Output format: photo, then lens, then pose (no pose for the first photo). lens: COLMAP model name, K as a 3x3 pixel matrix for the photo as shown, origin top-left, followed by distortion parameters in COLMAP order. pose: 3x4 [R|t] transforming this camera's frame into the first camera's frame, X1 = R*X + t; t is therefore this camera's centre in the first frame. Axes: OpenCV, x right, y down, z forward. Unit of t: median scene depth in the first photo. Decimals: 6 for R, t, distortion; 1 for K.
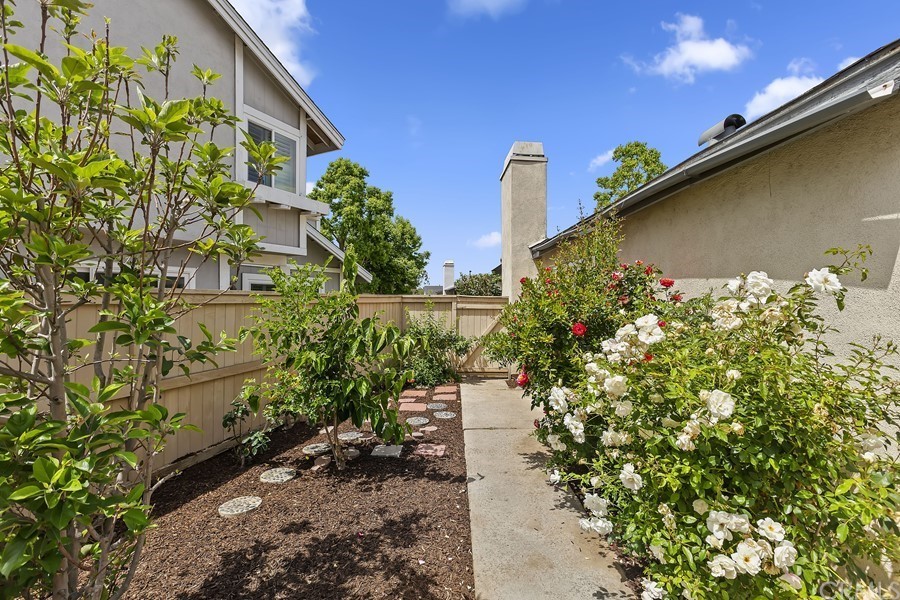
lens RADIAL K [[407.0, 0, 449.7], [0, 407.0, 303.7], [0, 0, 1]] dist [0.003059, 0.000037]
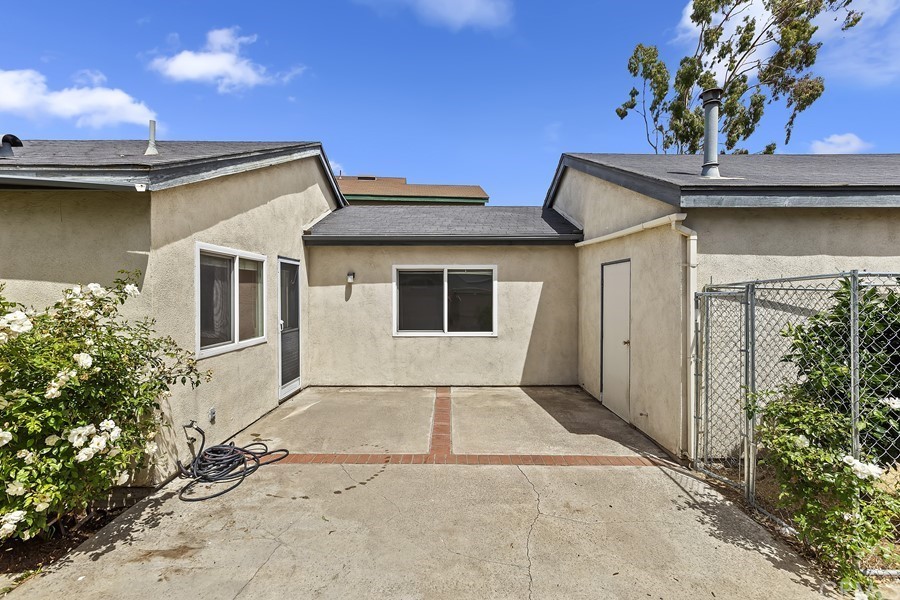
lens RADIAL K [[405.4, 0, 448.8], [0, 405.4, 294.1], [0, 0, 1]] dist [-0.002481, -0.000637]
pose [[0.013839, -0.005315, 0.999890, -0.811871], [0.010206, 0.999935, 0.005174, -0.023914], [-0.999852, 0.010134, 0.013892, -0.455966]]
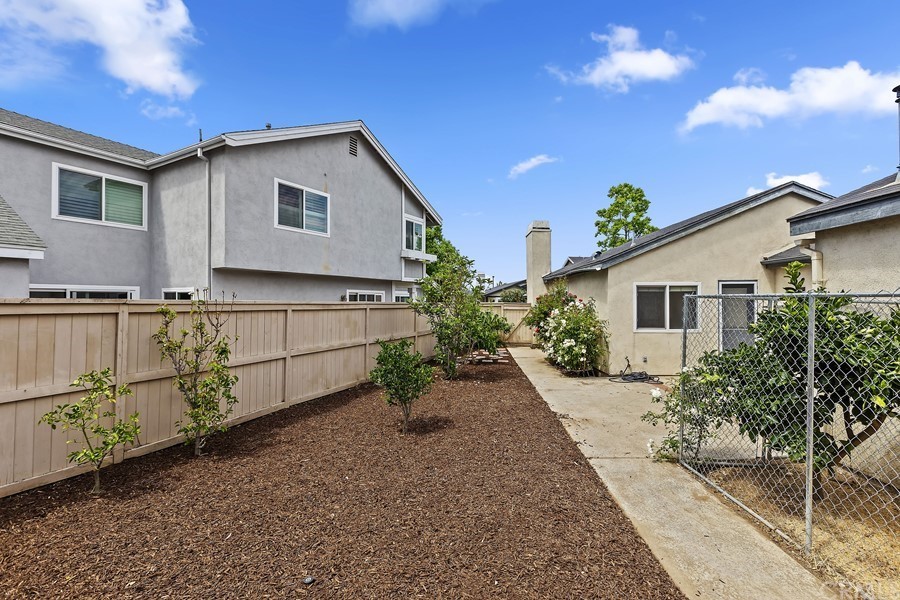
lens RADIAL K [[391.1, 0, 450.0], [0, 391.1, 300.0], [0, 0, 1]] dist [-0.014521, 0.000030]
pose [[0.998417, -0.006749, -0.055841, -0.693014], [0.005929, 0.999872, -0.014840, -0.026878], [0.055934, 0.014485, 0.998329, -4.442886]]
